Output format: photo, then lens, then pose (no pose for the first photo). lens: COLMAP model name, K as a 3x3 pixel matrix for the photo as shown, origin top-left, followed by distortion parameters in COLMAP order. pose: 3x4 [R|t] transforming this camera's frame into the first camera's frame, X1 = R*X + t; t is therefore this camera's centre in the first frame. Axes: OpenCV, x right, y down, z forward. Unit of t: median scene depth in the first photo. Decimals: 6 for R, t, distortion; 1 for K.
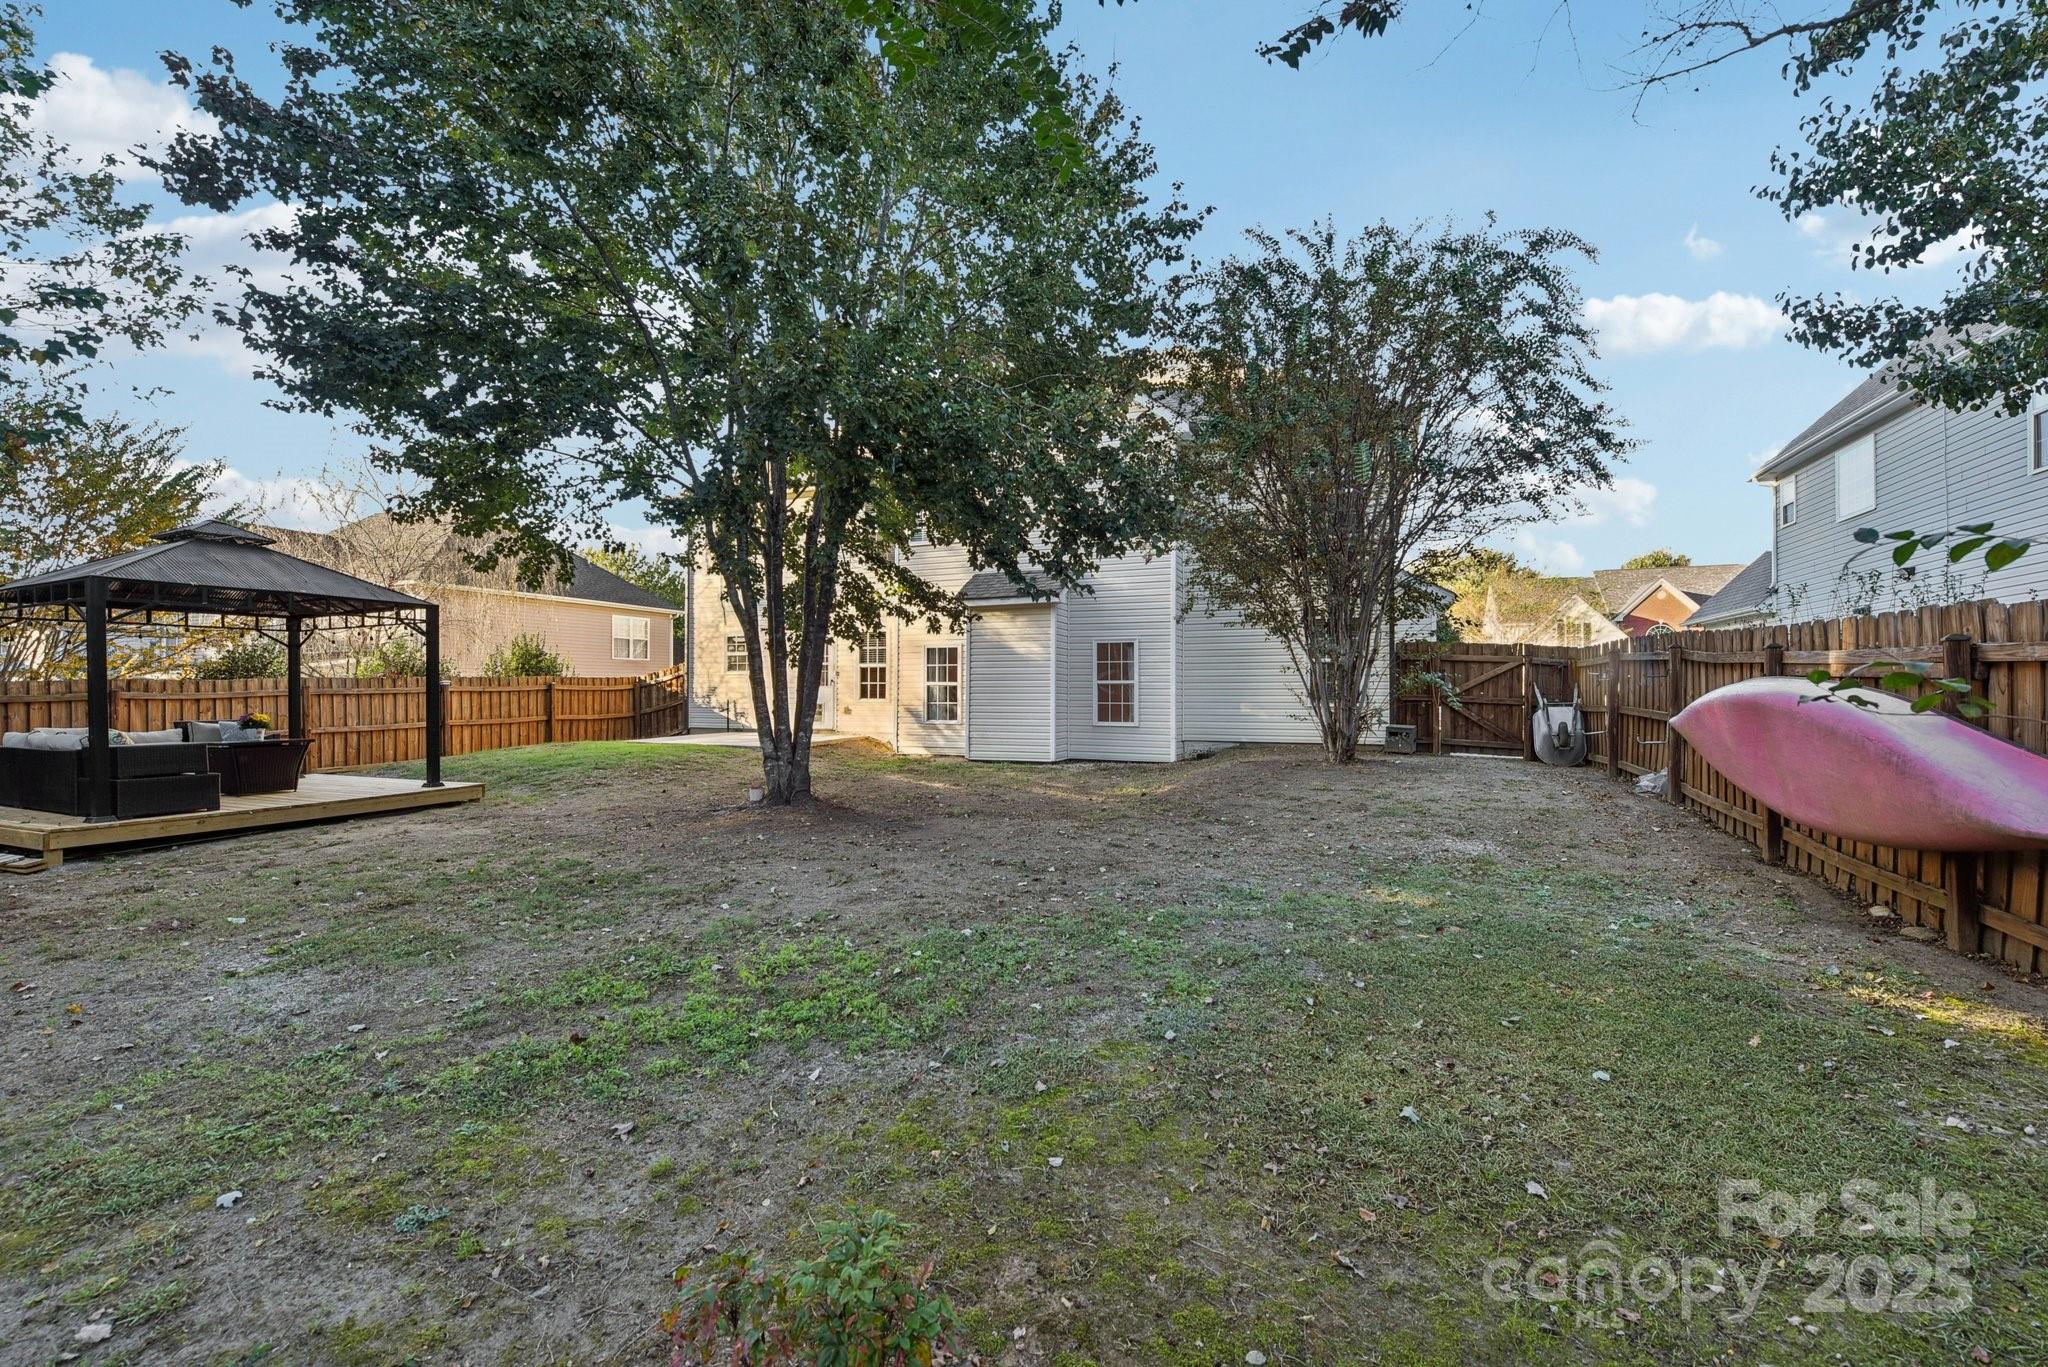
lens RADIAL K [[848.8, 0, 1026.7], [0, 848.8, 685.4], [0, 0, 1]] dist [-0.014425, -0.000224]
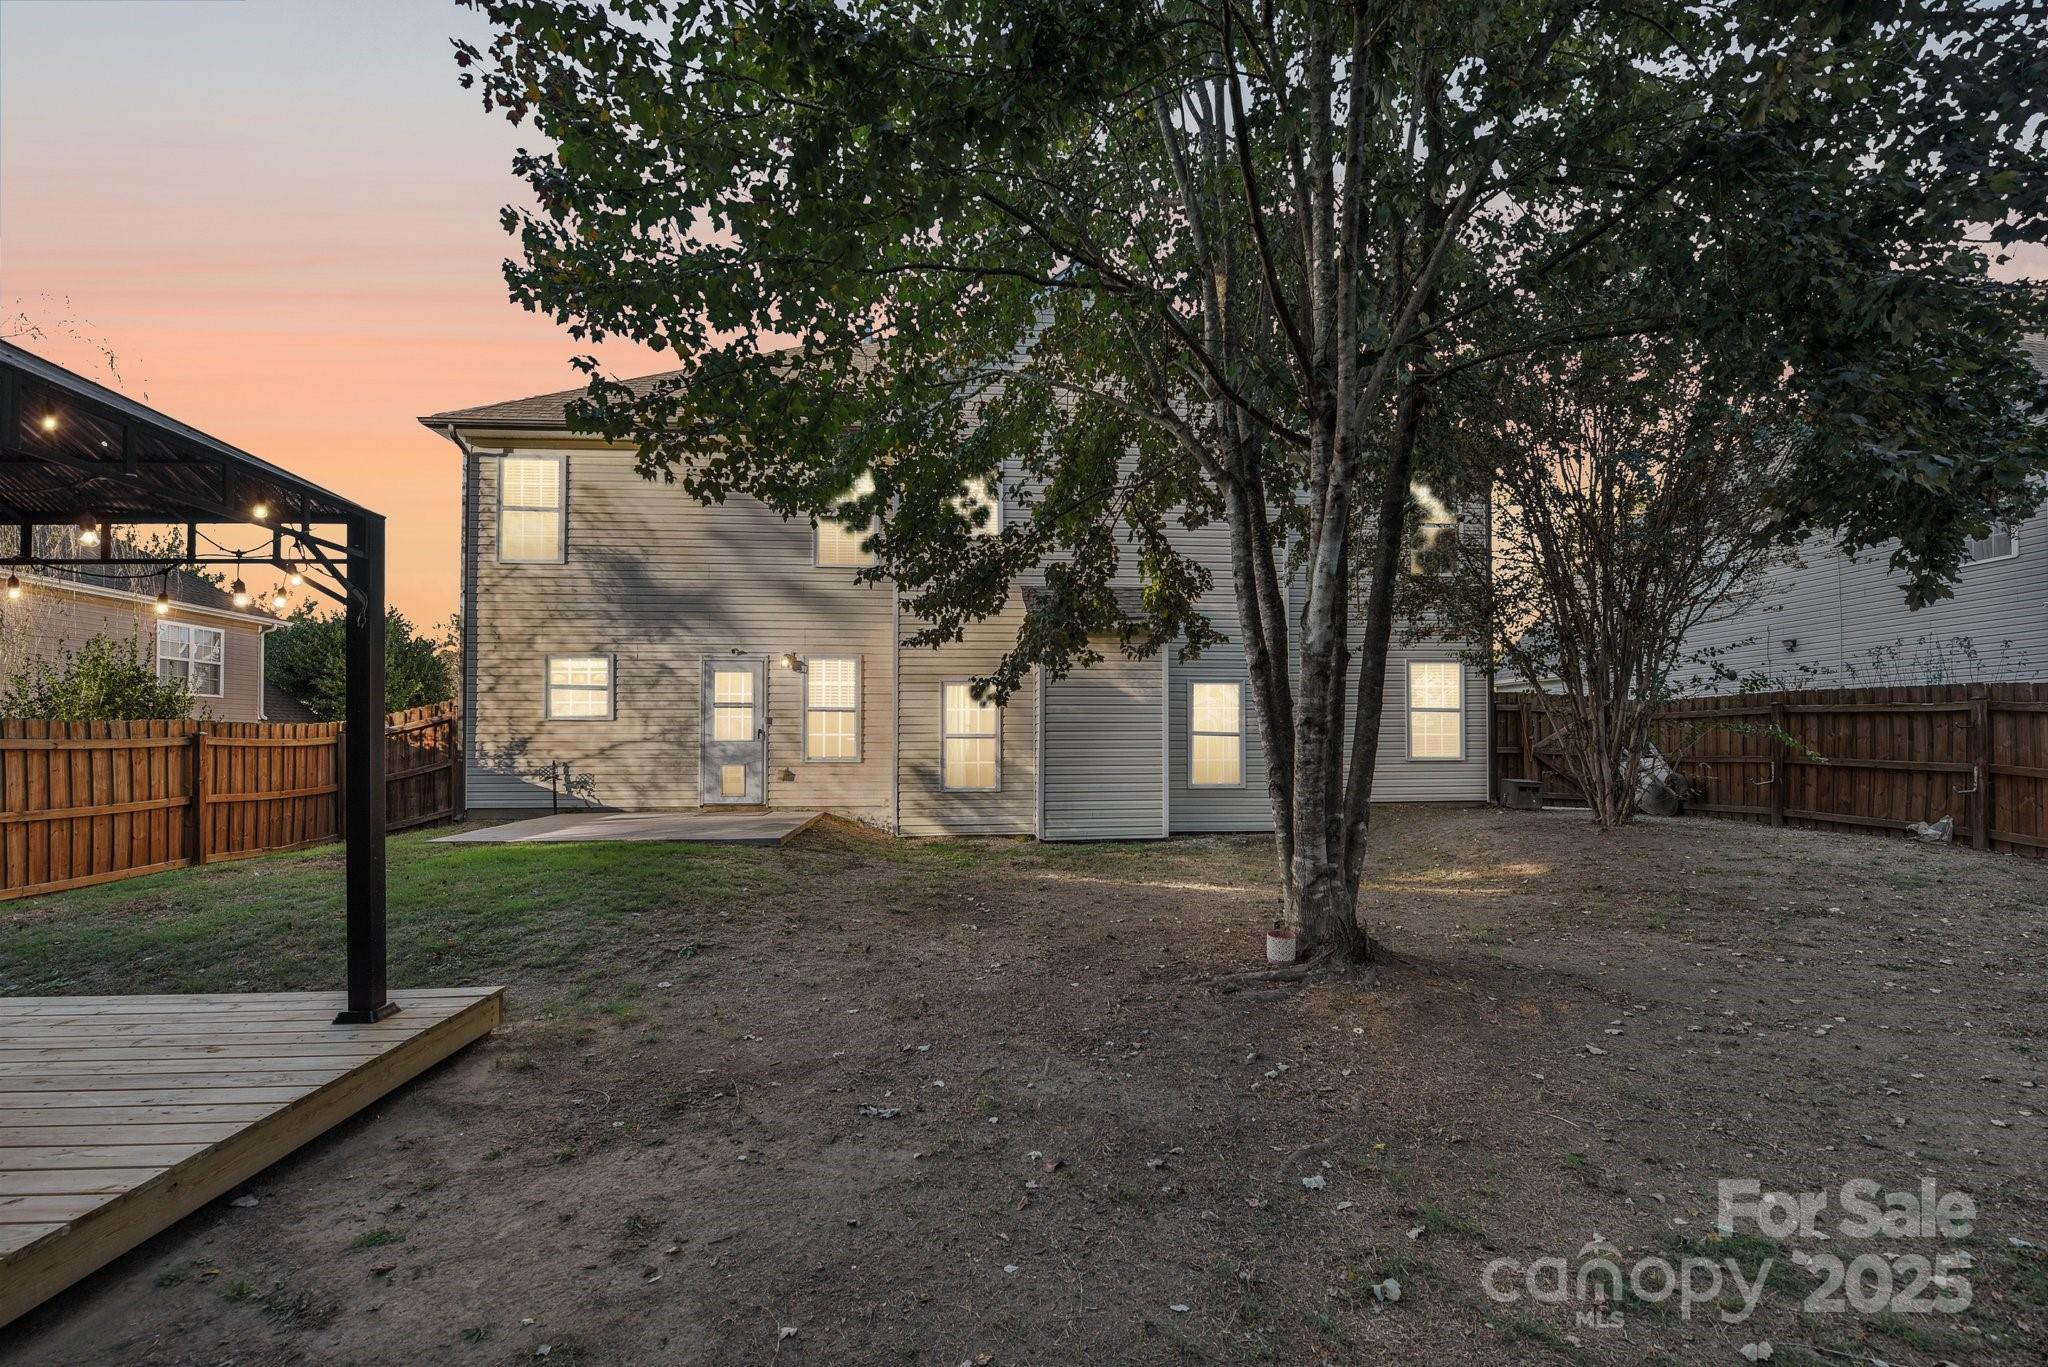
lens RADIAL K [[848.8, 0, 1004.9], [0, 848.8, 732.7], [0, 0, 1]] dist [-0.014425, -0.000224]
pose [[0.889435, 0.001527, 0.457060, -0.368604], [0.001939, 0.999973, -0.007114, 0.001685], [-0.457059, 0.007214, 0.889407, 0.324841]]
